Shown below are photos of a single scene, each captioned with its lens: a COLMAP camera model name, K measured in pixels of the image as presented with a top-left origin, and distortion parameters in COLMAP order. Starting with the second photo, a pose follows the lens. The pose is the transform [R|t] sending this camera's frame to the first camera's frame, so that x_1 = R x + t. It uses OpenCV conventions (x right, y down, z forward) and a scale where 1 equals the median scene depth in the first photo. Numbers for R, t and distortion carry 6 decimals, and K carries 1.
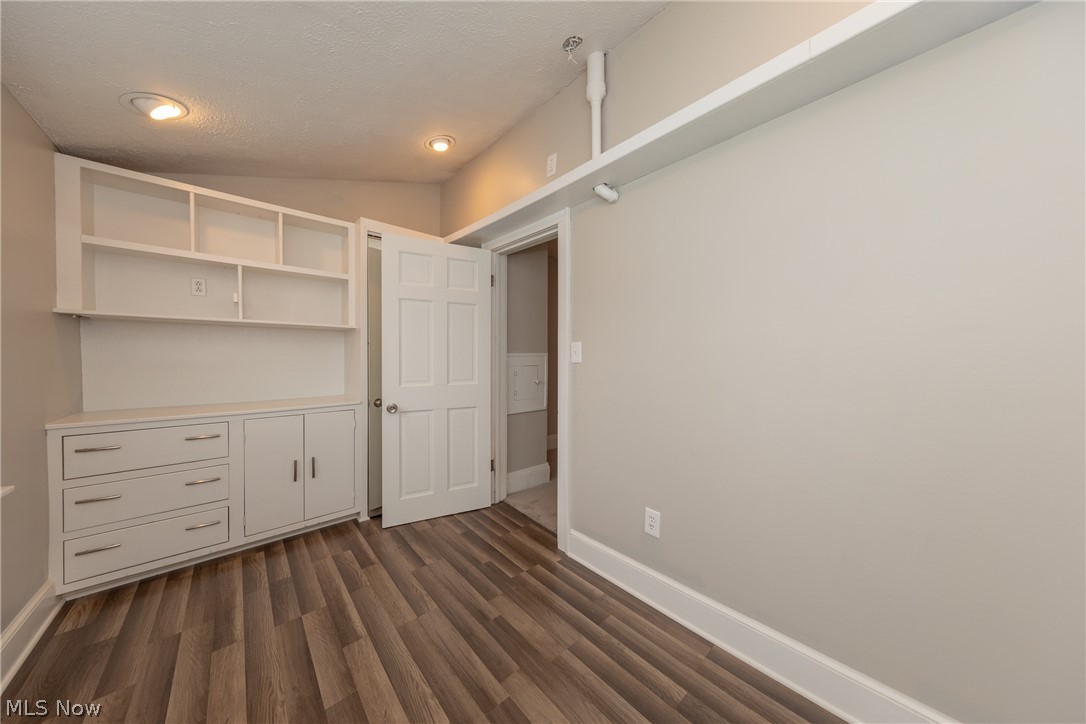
lens RADIAL K [[342.0, 0, 543.6], [0, 342.0, 359.9], [0, 0, 1]] dist [0.007366, -0.000007]
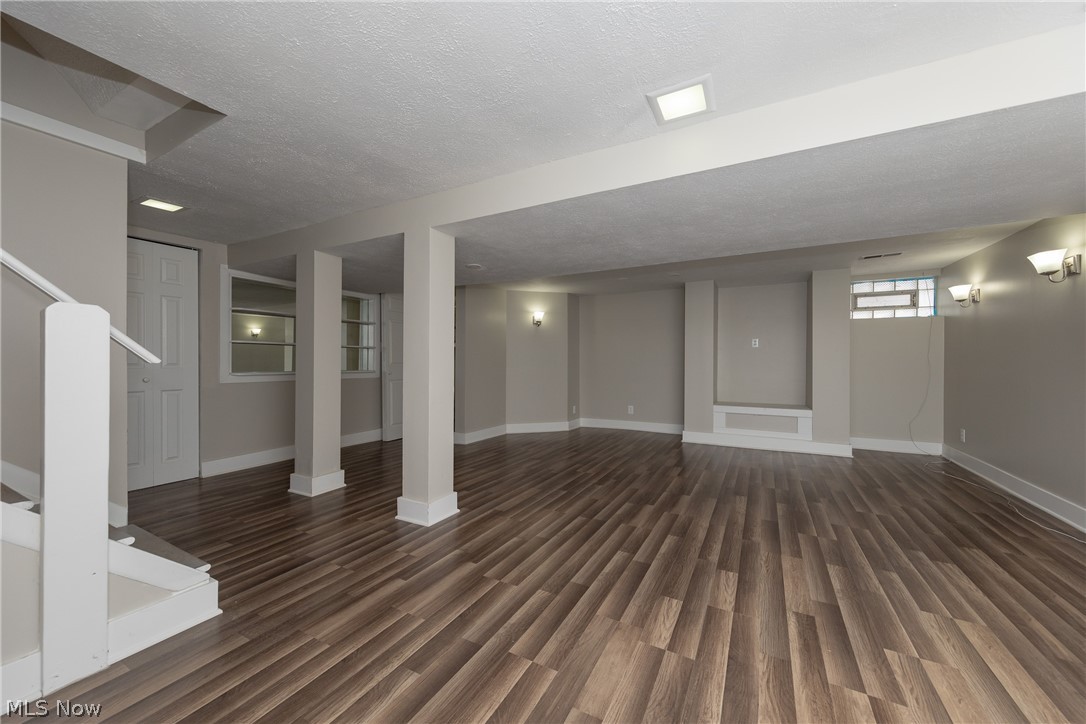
lens RADIAL K [[396.9, 0, 549.9], [0, 396.9, 359.3], [0, 0, 1]] dist [0.012141, -0.000296]
pose [[-0.343072, 0.005600, 0.939292, -0.910866], [0.013105, 0.999913, -0.001175, 0.125338], [-0.939218, 0.011906, -0.343116, 1.373928]]
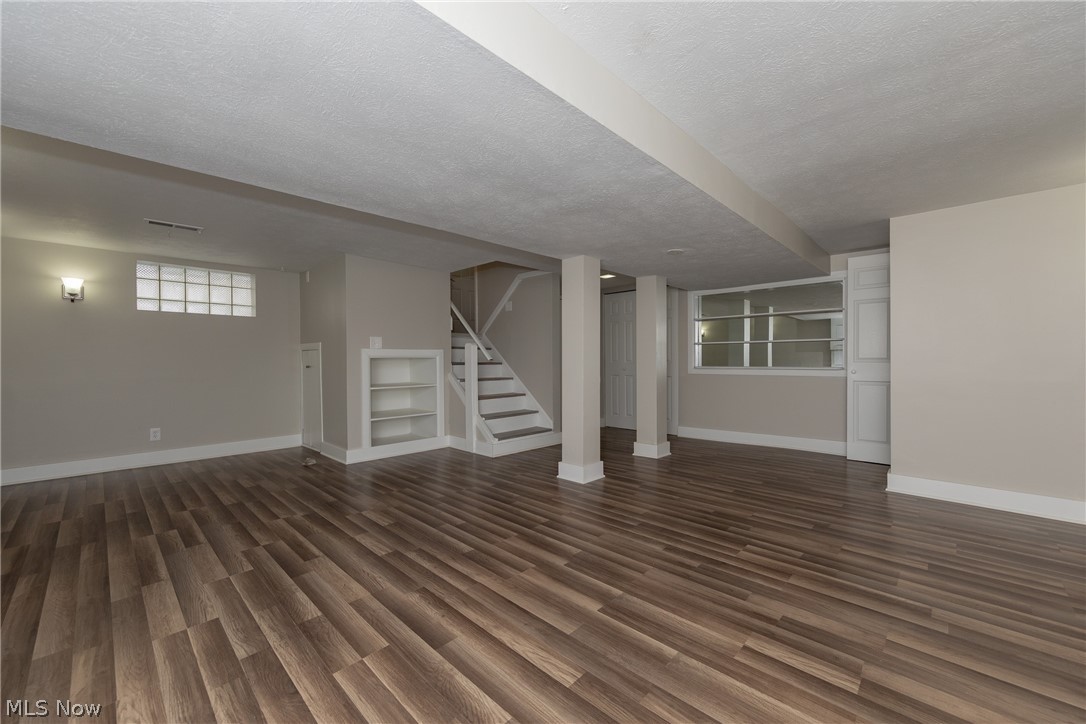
lens RADIAL K [[435.4, 0, 547.8], [0, 435.4, 364.9], [0, 0, 1]] dist [0.001430, 0.000722]
pose [[0.996989, -0.006138, 0.077295, 0.769059], [0.006669, 0.999956, -0.006621, 0.192535], [-0.077251, 0.007116, 0.996986, -1.529996]]
